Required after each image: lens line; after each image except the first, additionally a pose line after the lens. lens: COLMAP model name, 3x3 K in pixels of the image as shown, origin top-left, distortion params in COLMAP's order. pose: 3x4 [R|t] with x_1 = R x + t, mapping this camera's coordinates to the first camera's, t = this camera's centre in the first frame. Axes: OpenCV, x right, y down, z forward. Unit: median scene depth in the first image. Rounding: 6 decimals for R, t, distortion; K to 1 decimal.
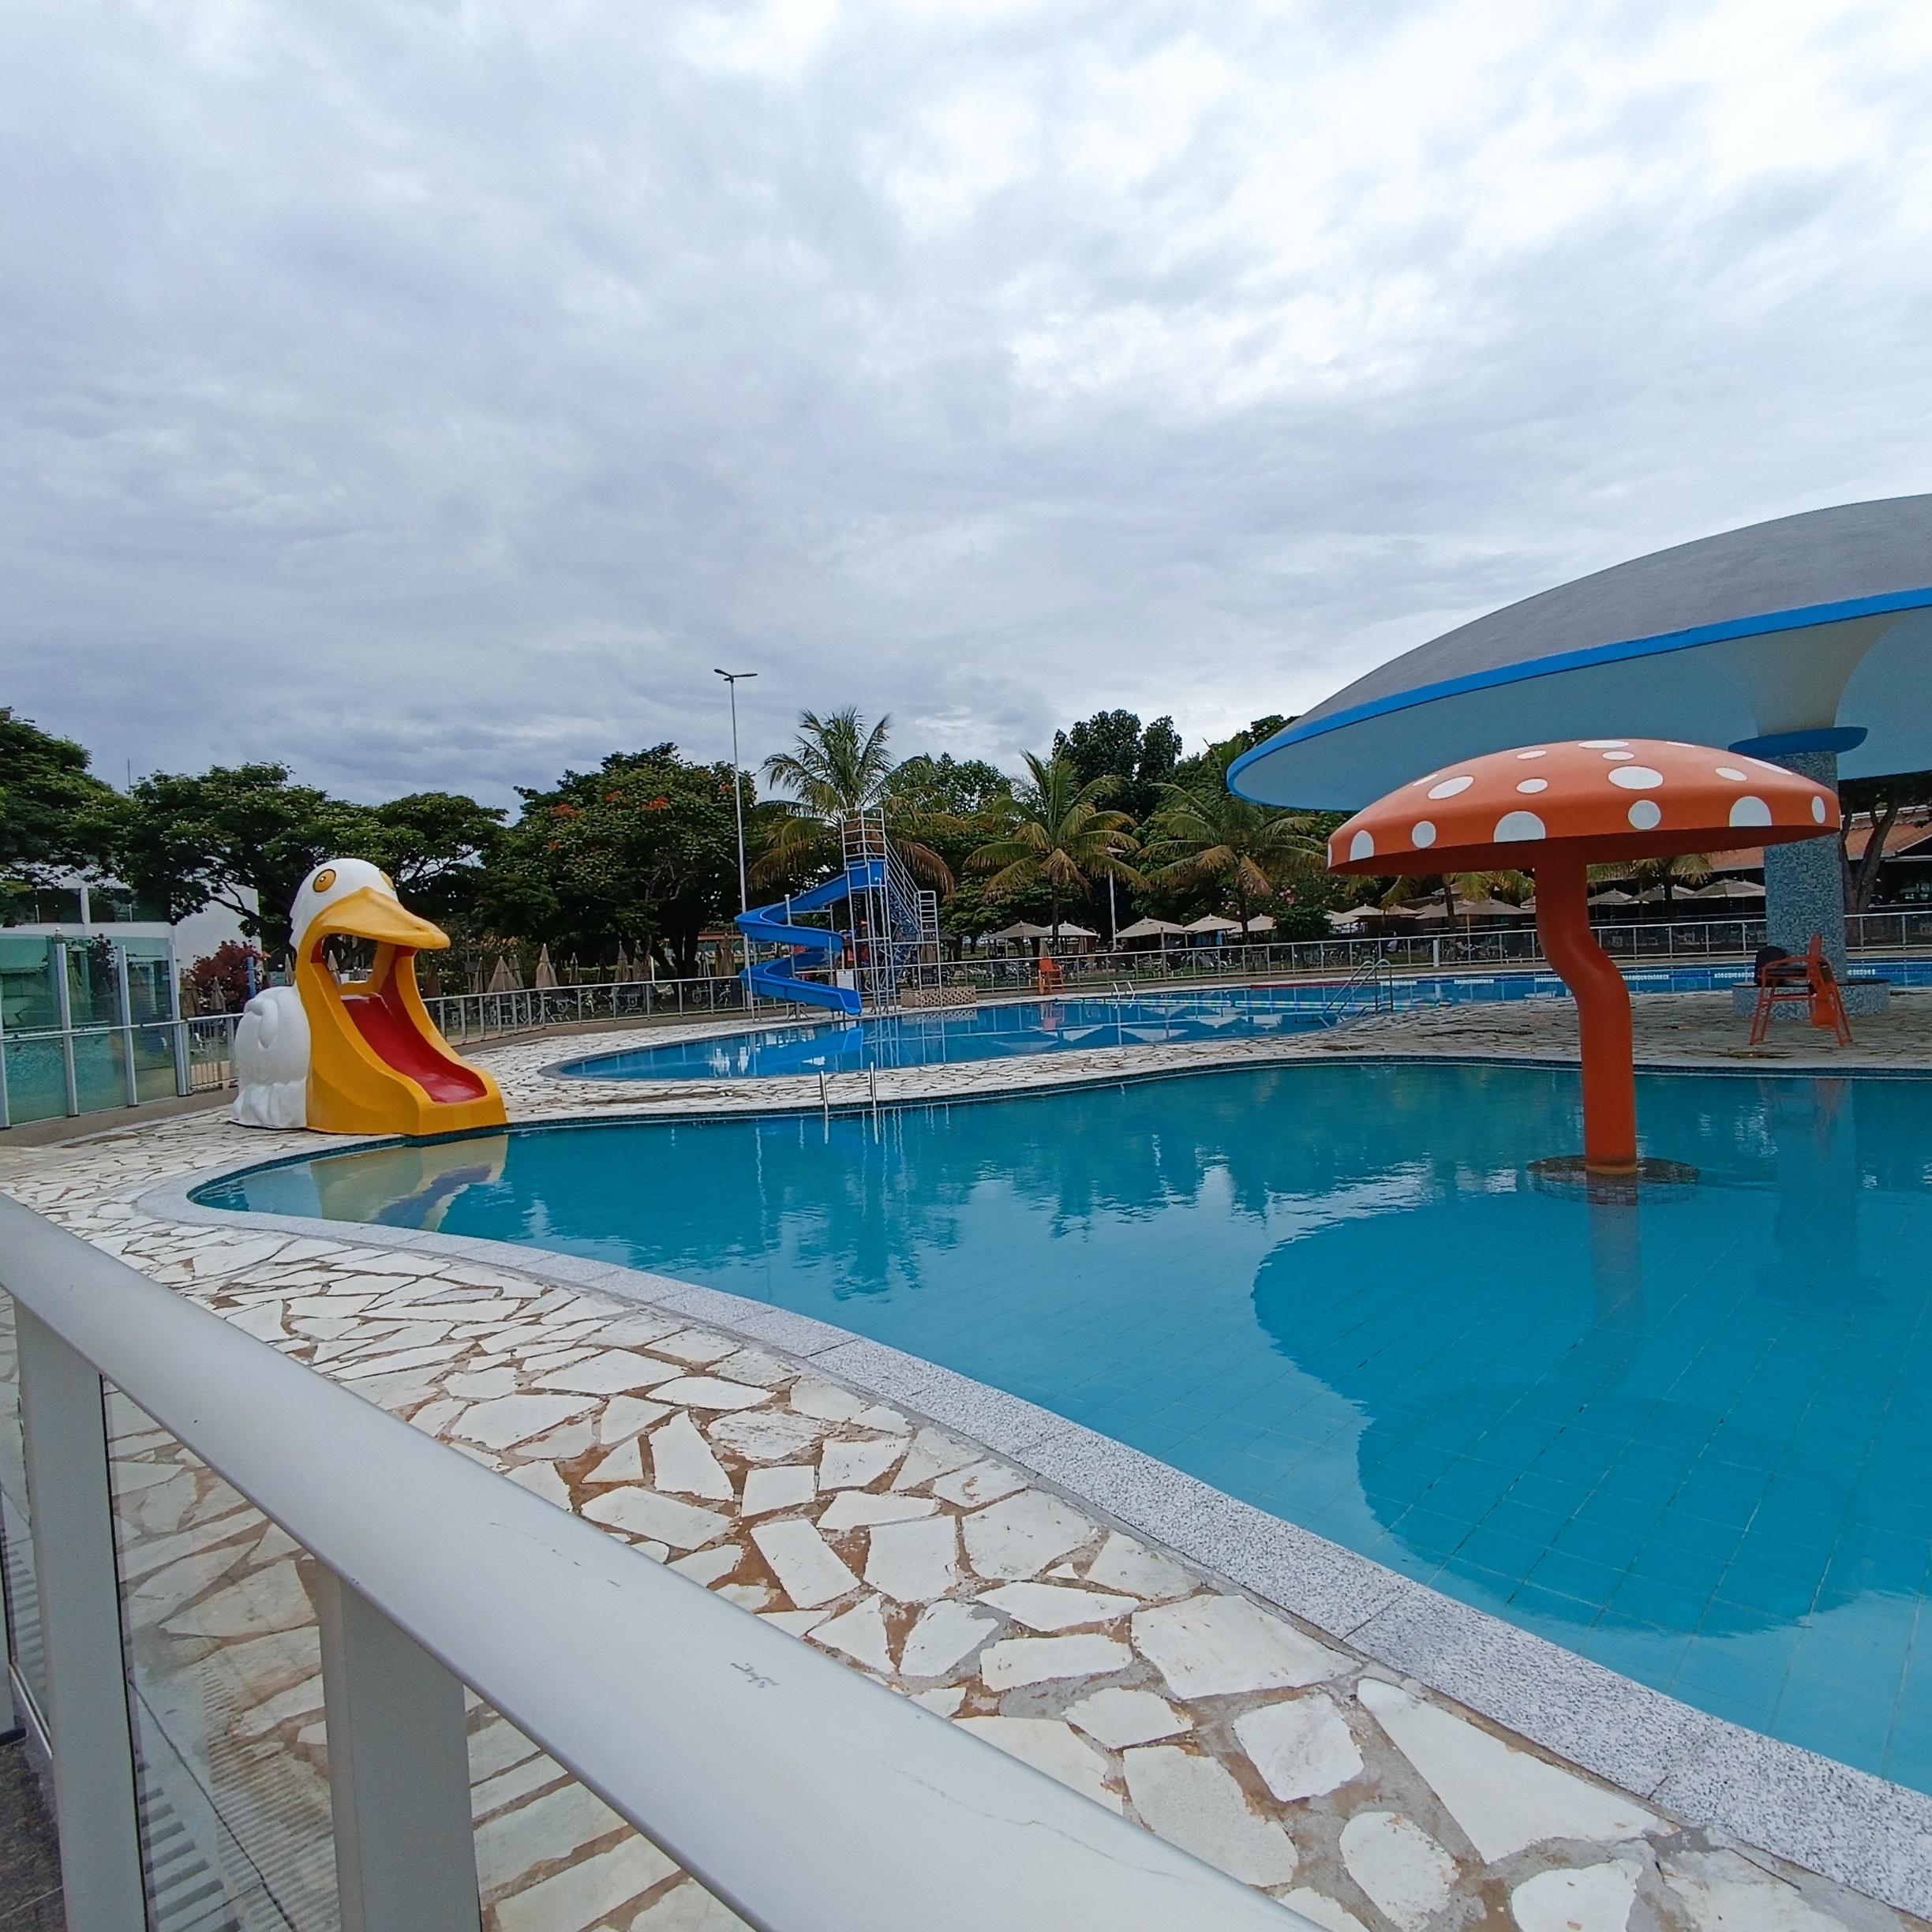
lens RADIAL K [[1177.2, 0, 977.7], [0, 1177.2, 976.5], [0, 0, 1]] dist [-0.001379, 0.000058]
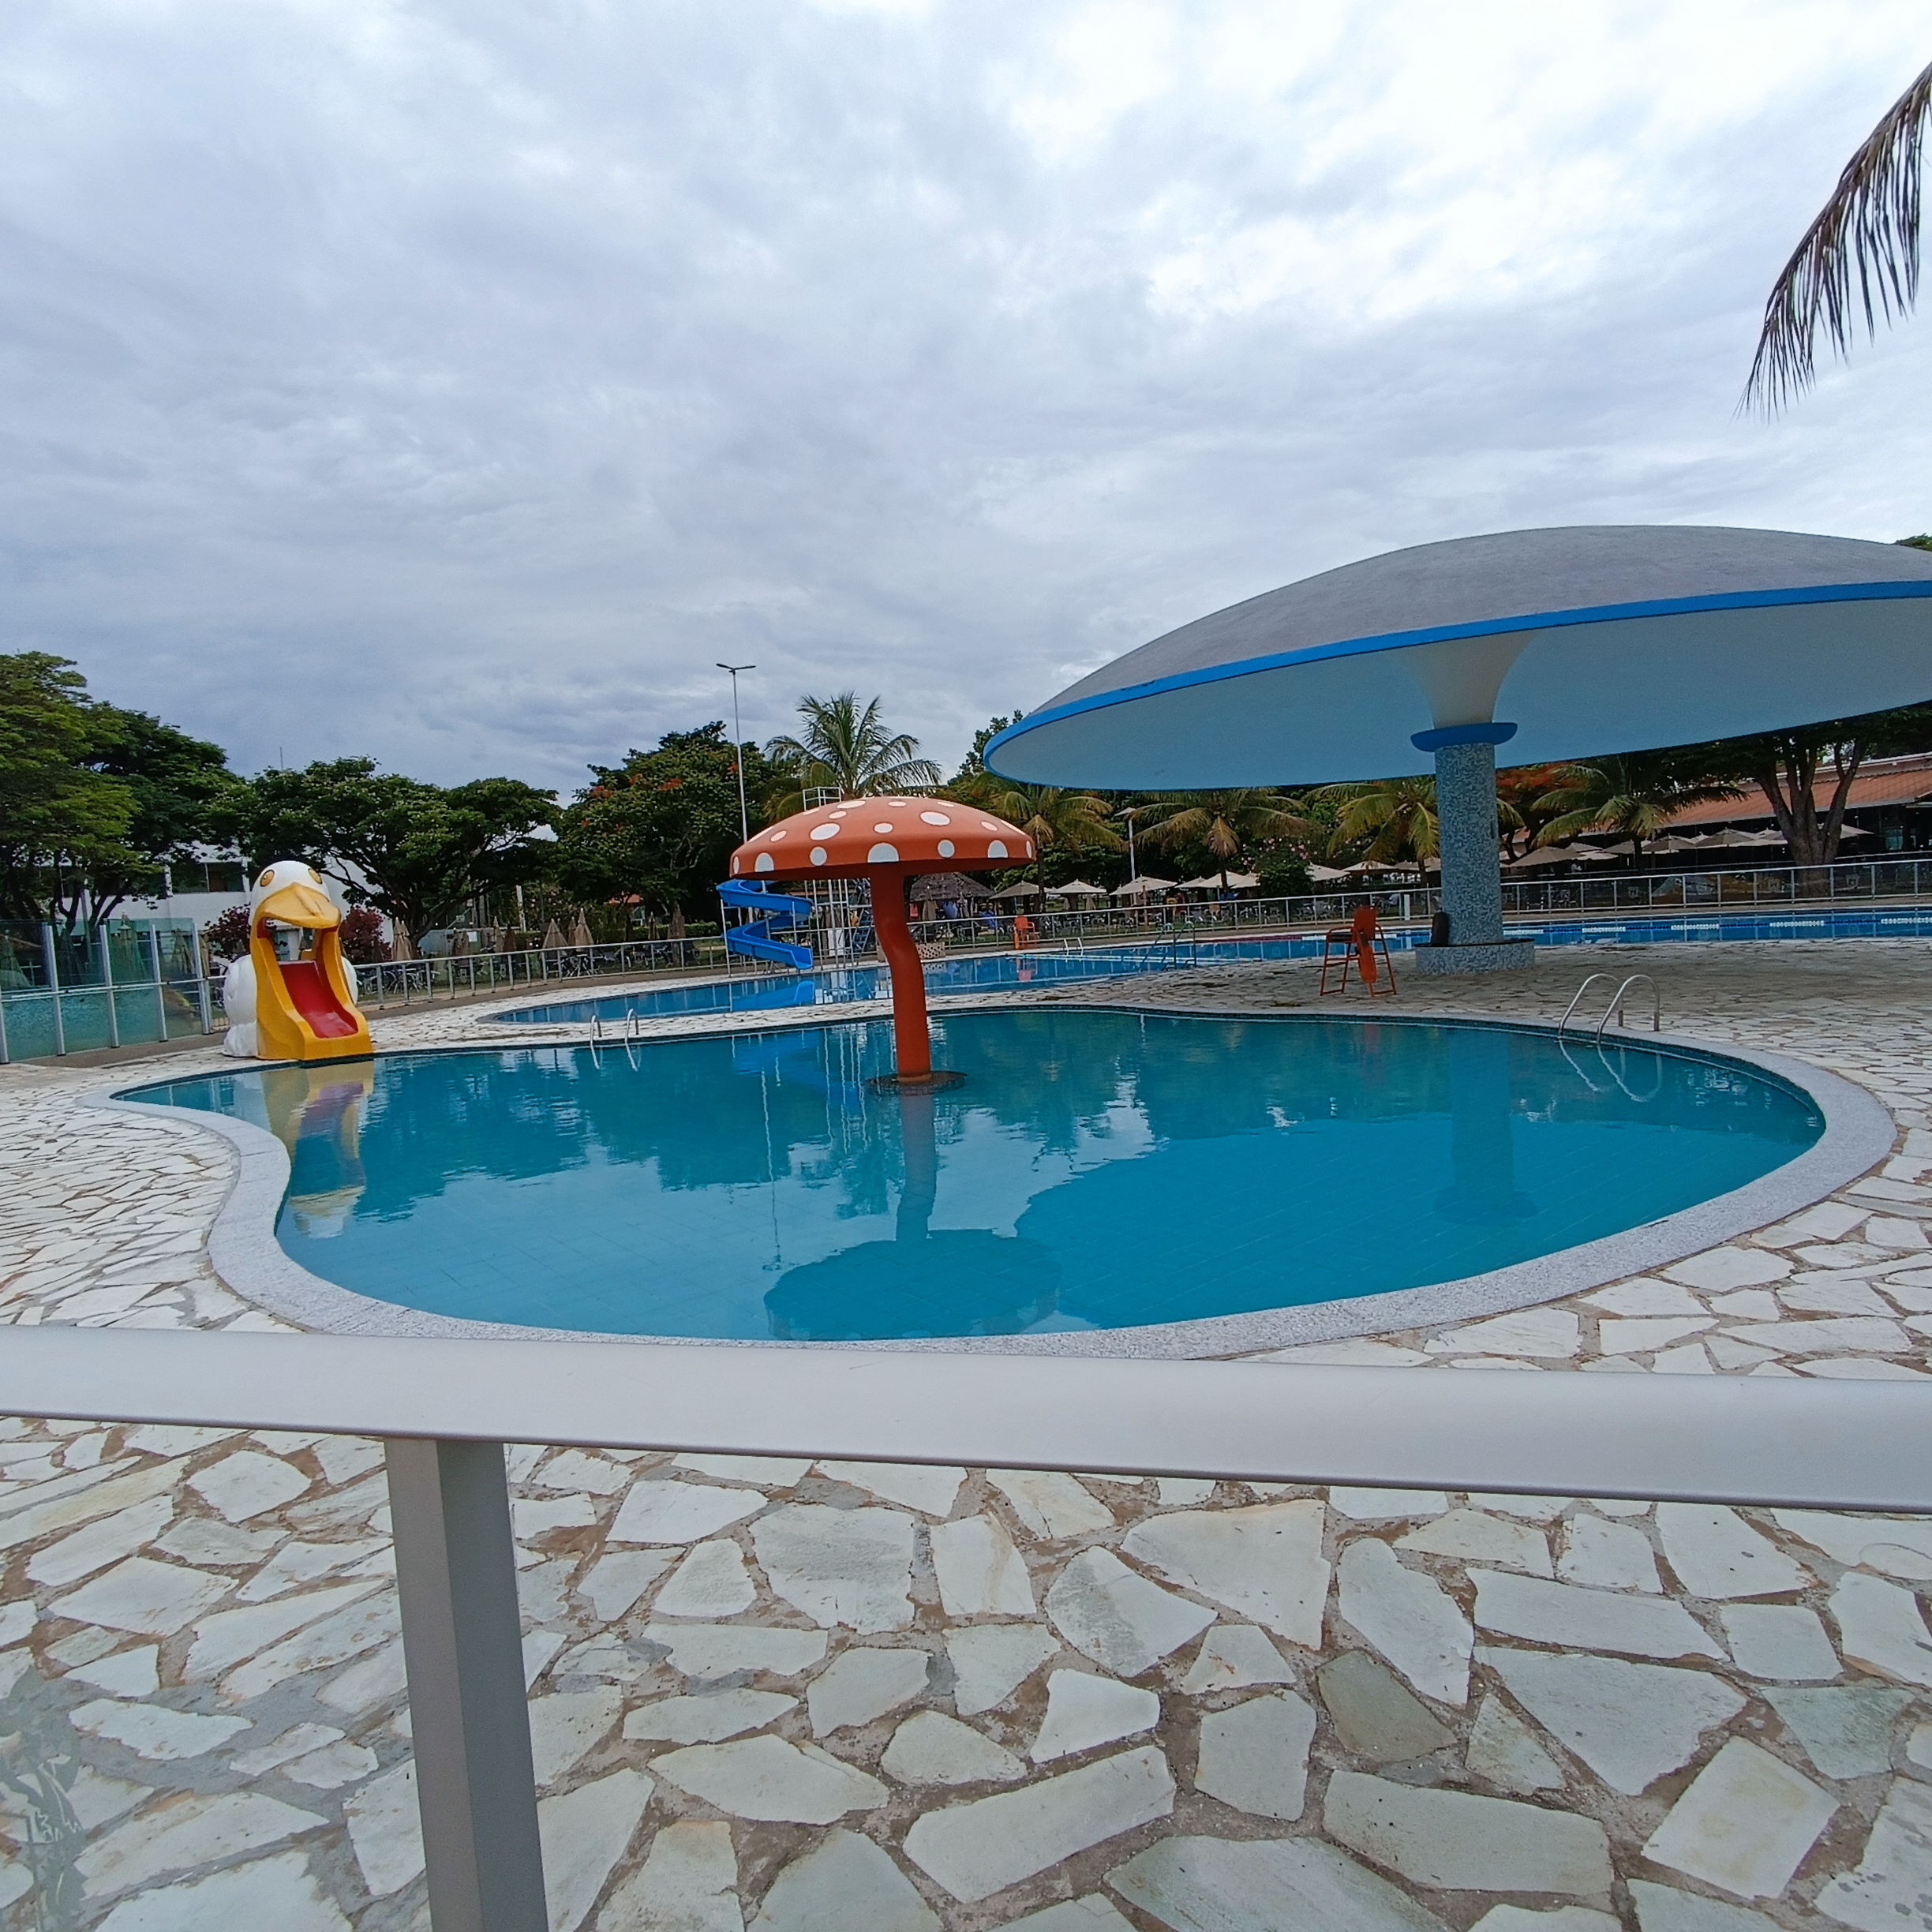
lens RADIAL K [[1177.2, 0, 980.5], [0, 1177.2, 985.8], [0, 0, 1]] dist [-0.001379, 0.000058]
pose [[0.992302, -0.002169, -0.123819, 0.137592], [0.008402, 0.998722, 0.049840, -0.005393], [0.123553, -0.050497, 0.991052, -0.085230]]
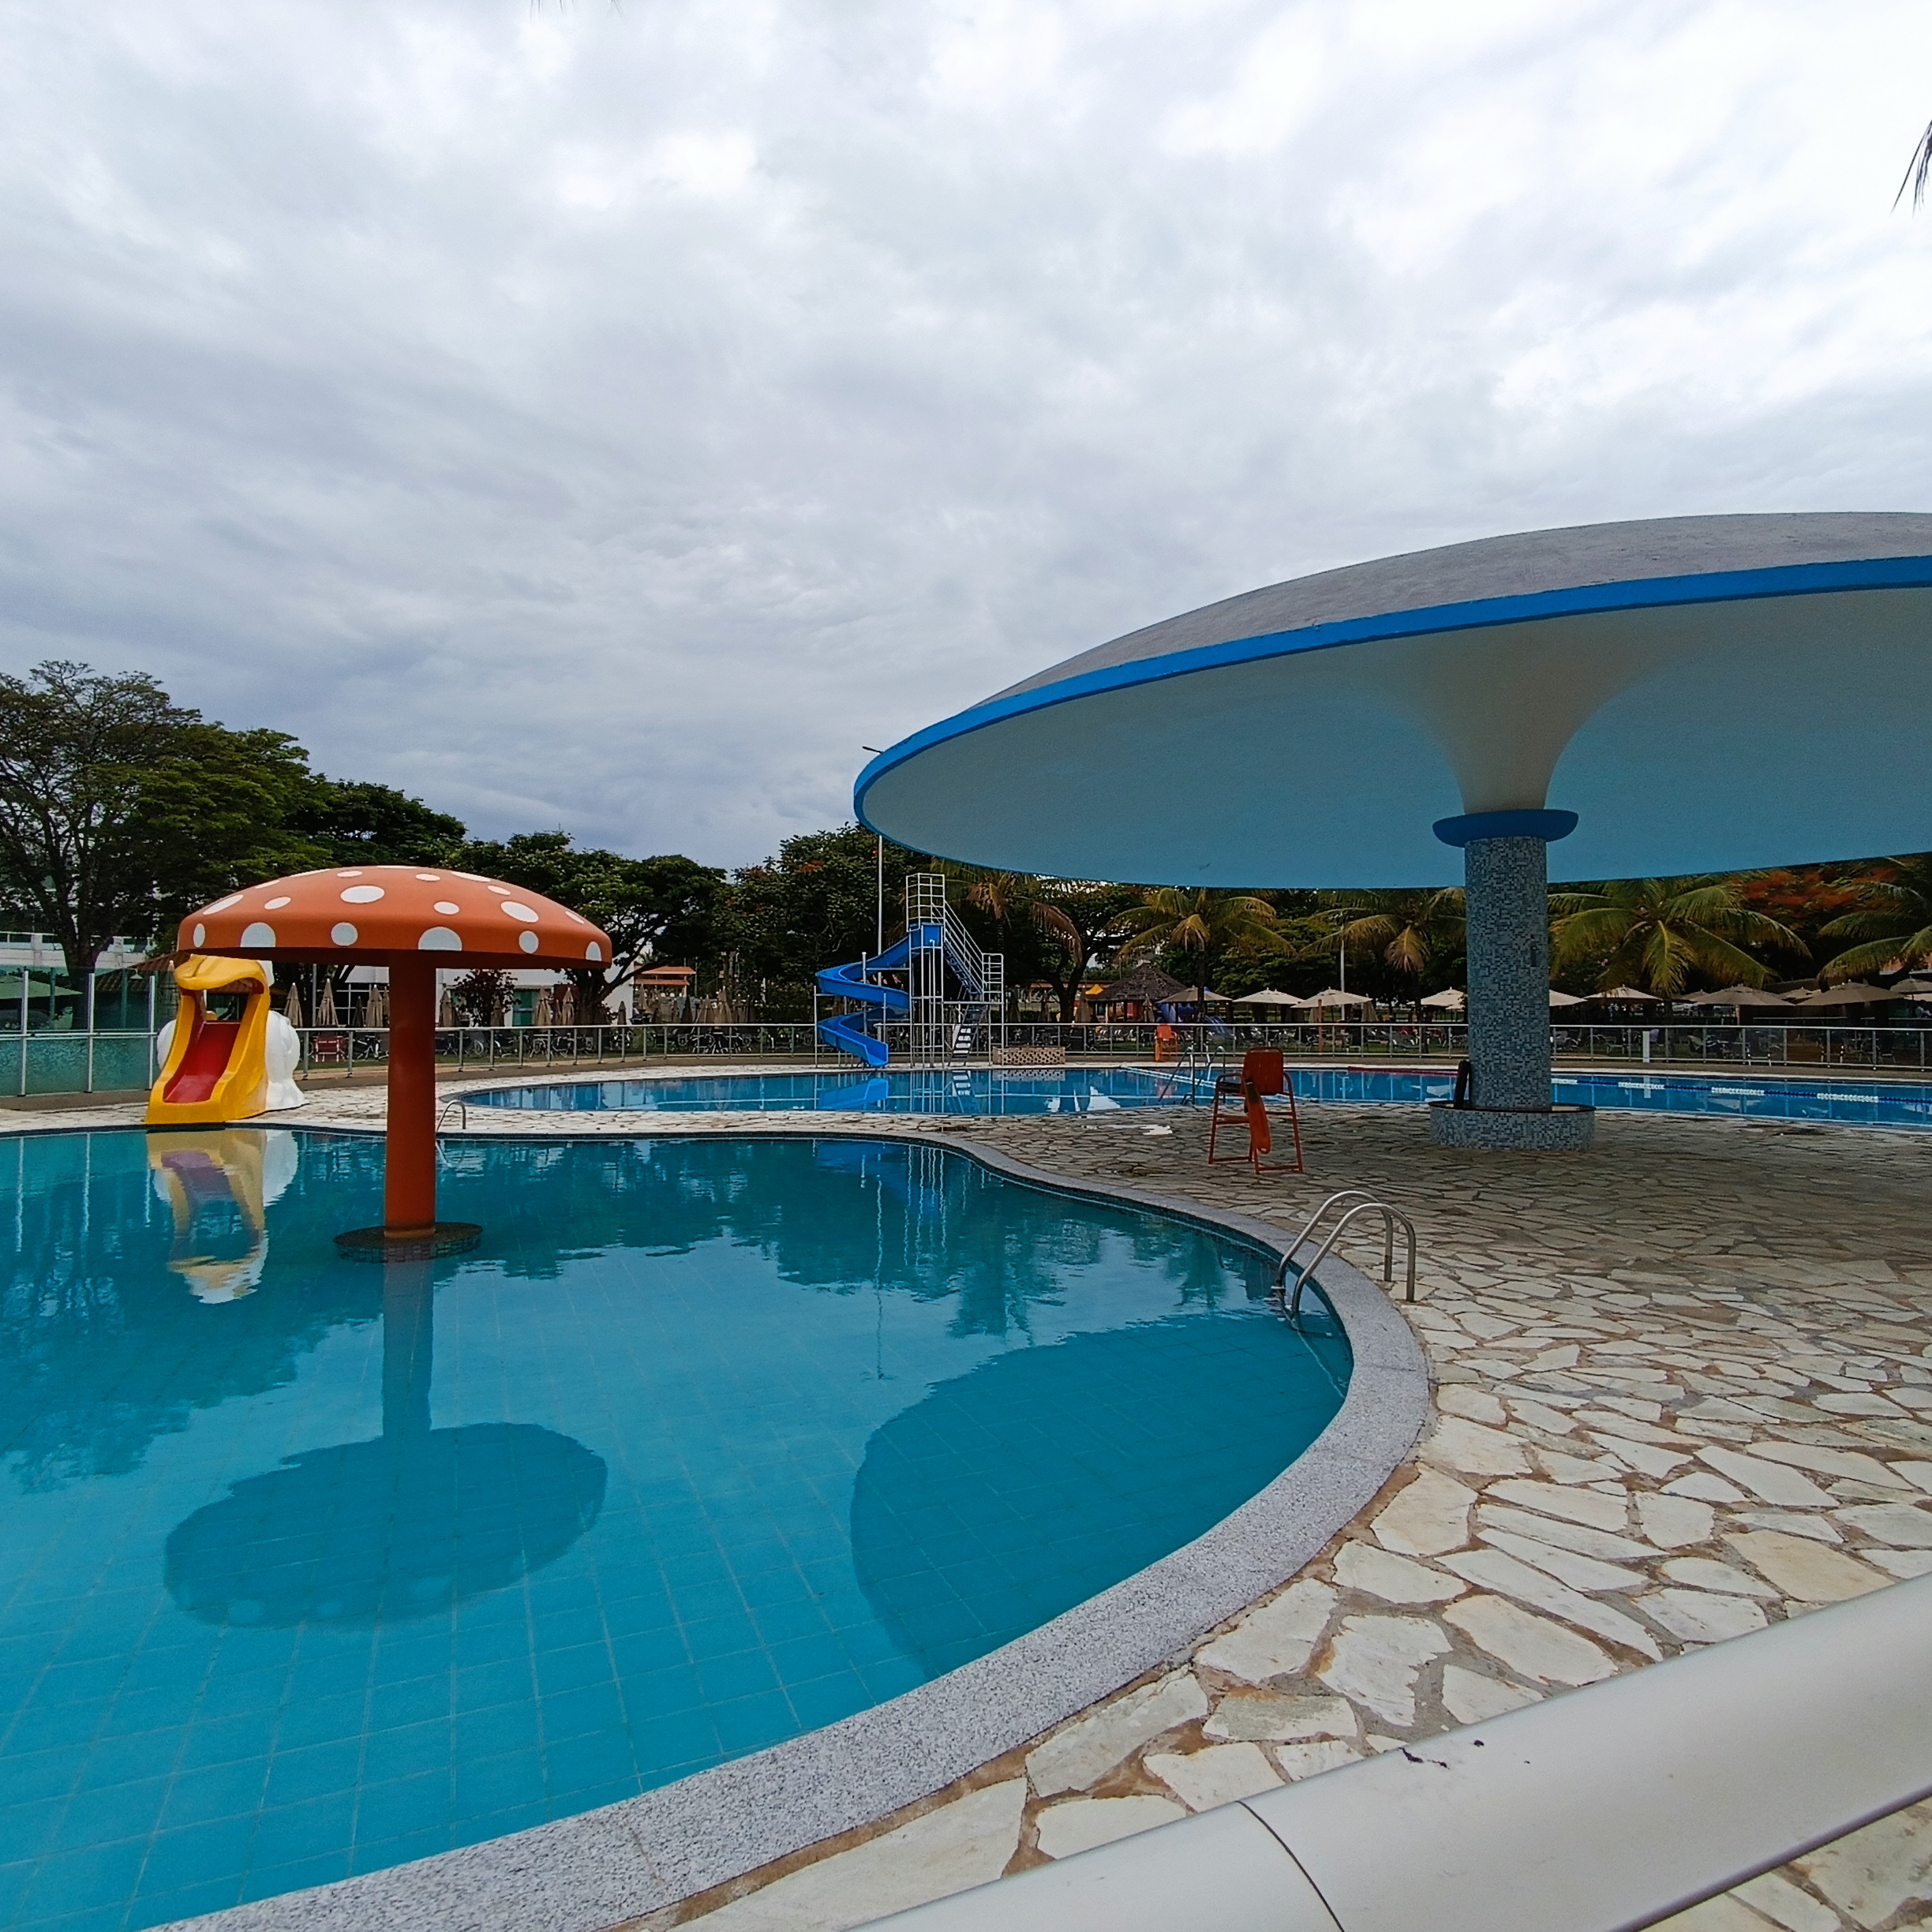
lens RADIAL K [[1172.3, 0, 978.9], [0, 1172.3, 973.9], [0, 0, 1]] dist [0.009474, -0.008197]
pose [[0.925366, 0.043631, -0.376556, 0.250668], [-0.060151, 0.997669, -0.032220, -0.015100], [0.374273, 0.052466, 0.925833, 0.022407]]
